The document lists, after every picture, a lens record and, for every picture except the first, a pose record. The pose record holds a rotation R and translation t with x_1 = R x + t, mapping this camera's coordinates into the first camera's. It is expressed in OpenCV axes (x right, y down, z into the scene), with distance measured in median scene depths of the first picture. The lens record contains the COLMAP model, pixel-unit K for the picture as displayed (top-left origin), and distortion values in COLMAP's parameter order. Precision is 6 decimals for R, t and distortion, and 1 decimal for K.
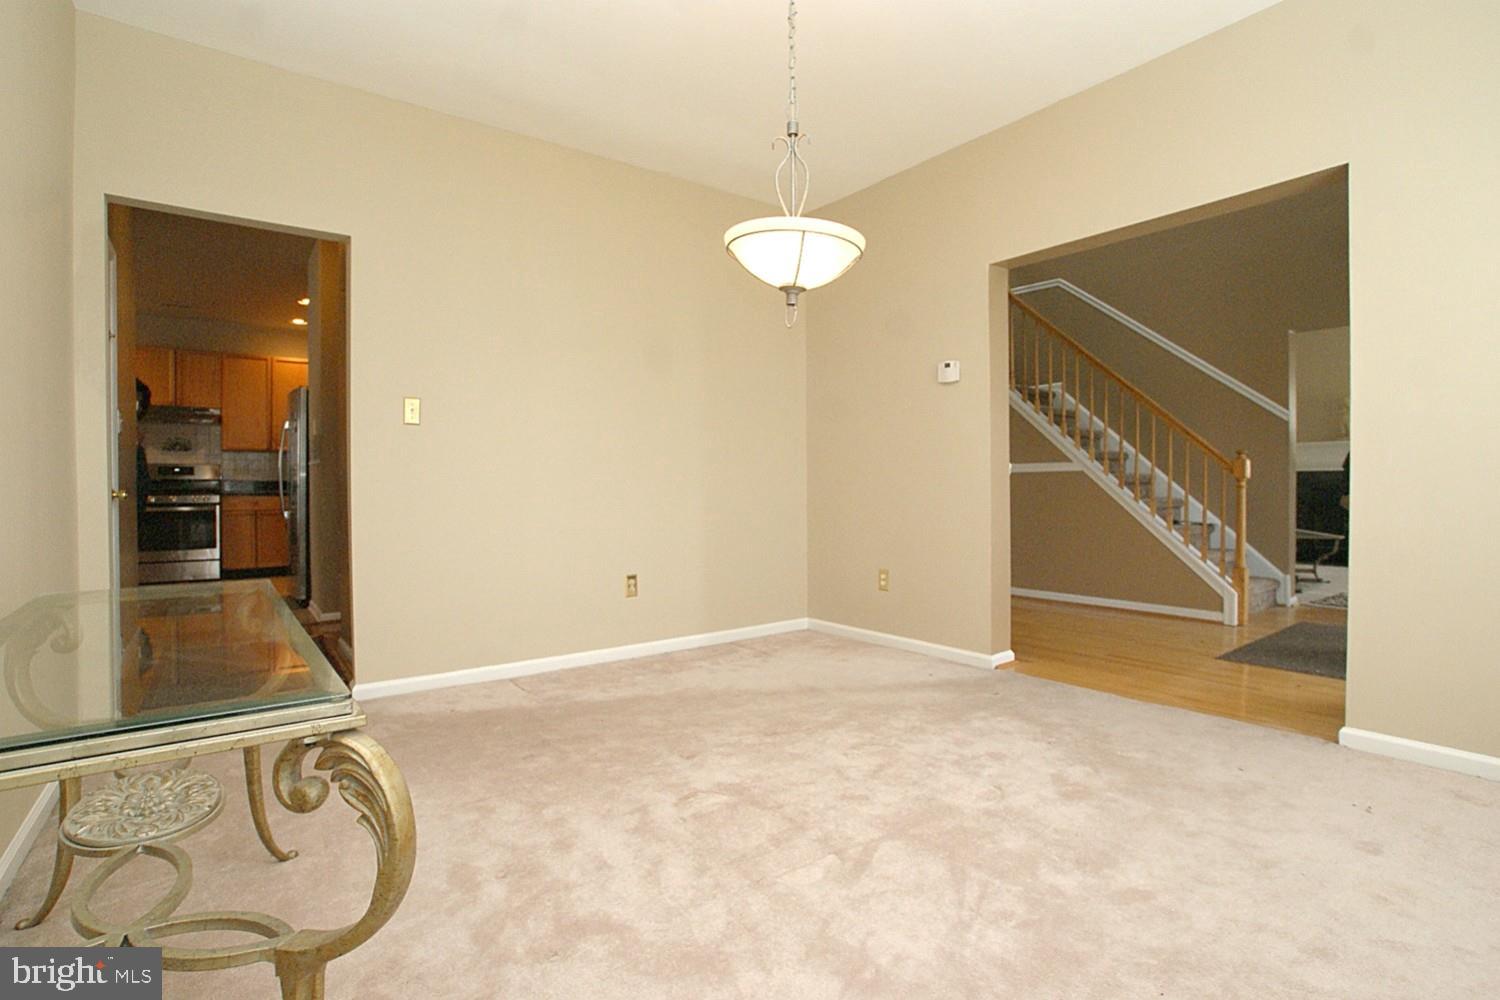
lens RADIAL K [[715.6, 0, 755.5], [0, 715.6, 492.0], [0, 0, 1]] dist [-0.086464, 0.043042]
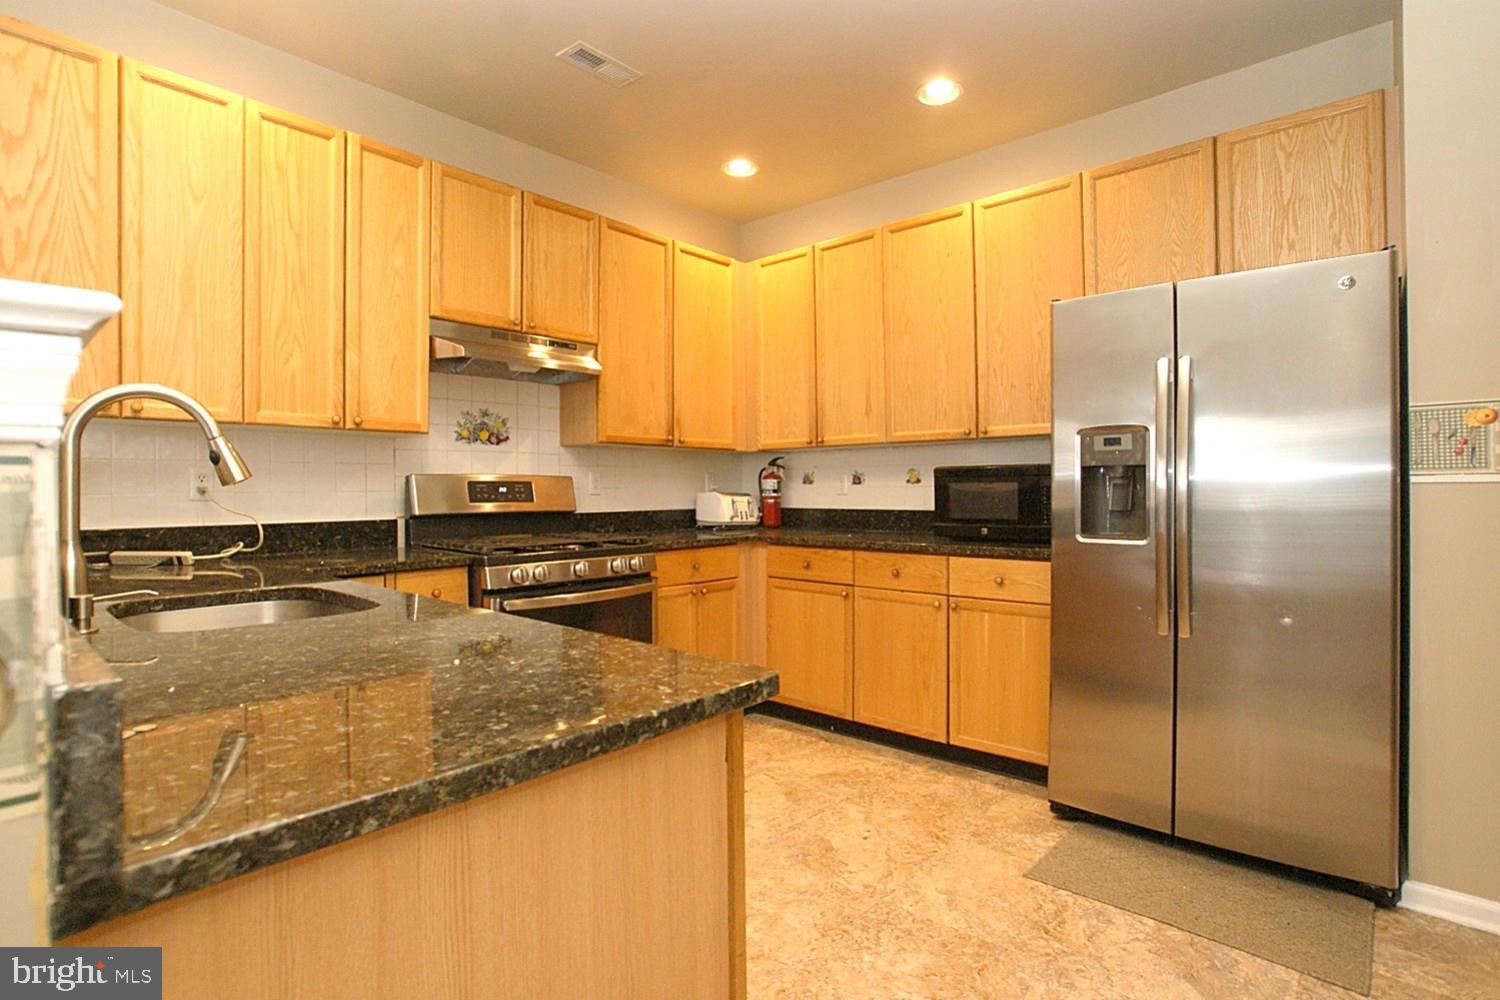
lens RADIAL K [[715.6, 0, 755.5], [0, 715.6, 492.0], [0, 0, 1]] dist [-0.086464, 0.043042]
pose [[0.981276, -0.005216, 0.192536, -0.776850], [0.008465, 0.999835, -0.016054, -0.022238], [-0.192420, 0.017383, 0.981159, 0.554437]]
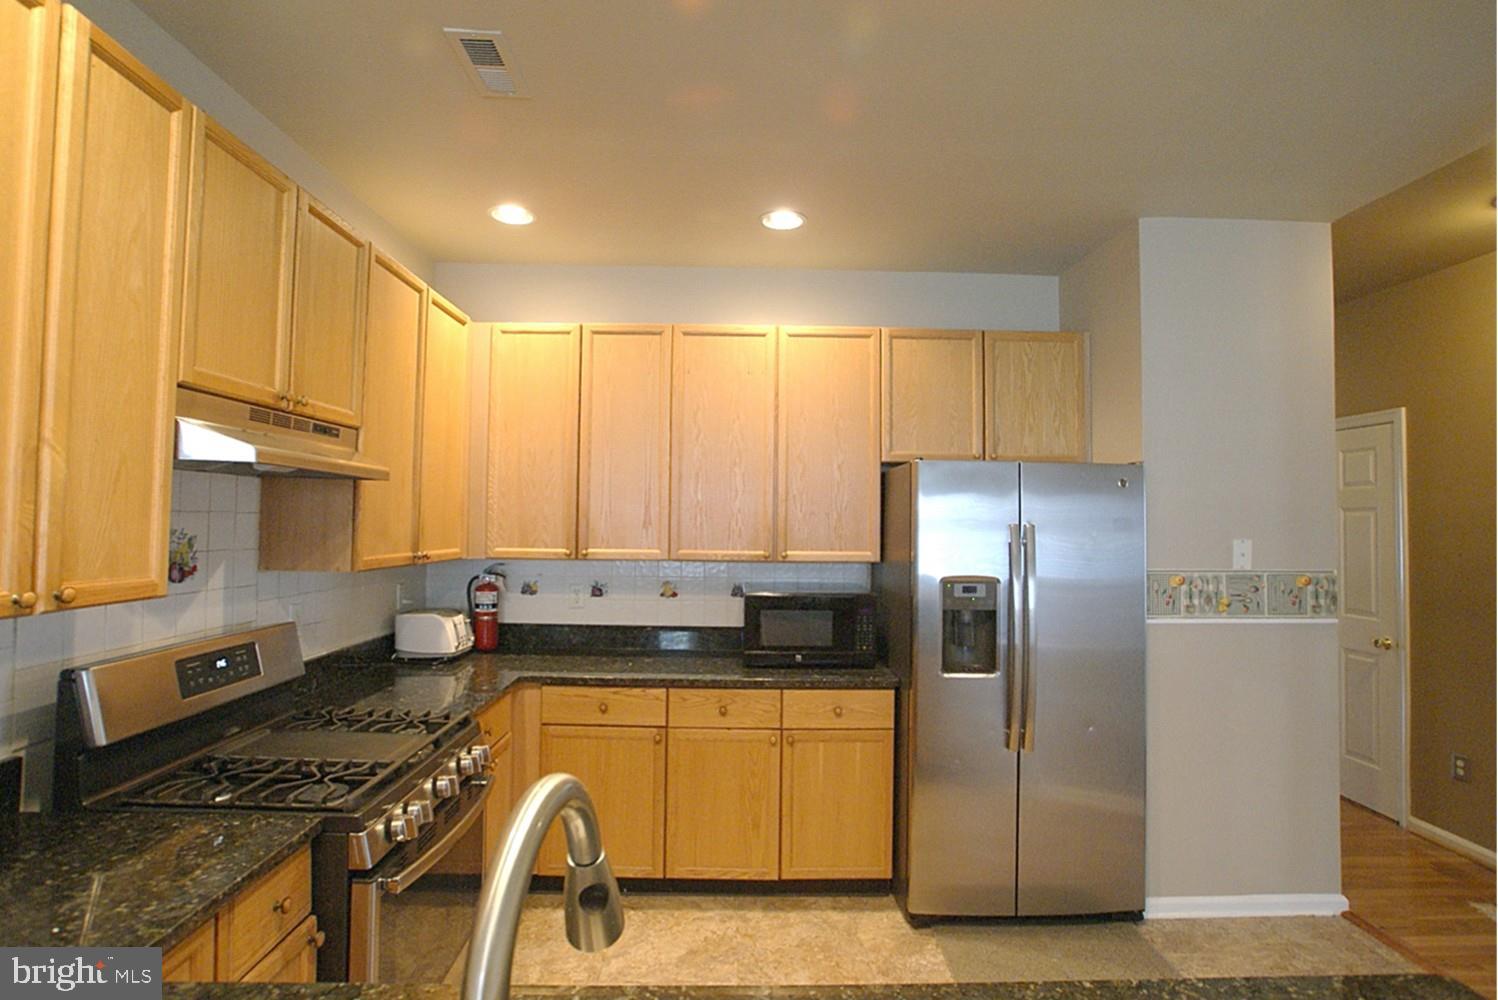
lens RADIAL K [[738.6, 0, 738.2], [0, 738.6, 499.4], [0, 0, 1]] dist [-0.064222, 0.001928]
pose [[0.604737, 0.034371, 0.795683, -0.937824], [0.005071, 0.998882, -0.047002, -0.078276], [-0.796409, 0.032459, 0.603887, 0.696190]]
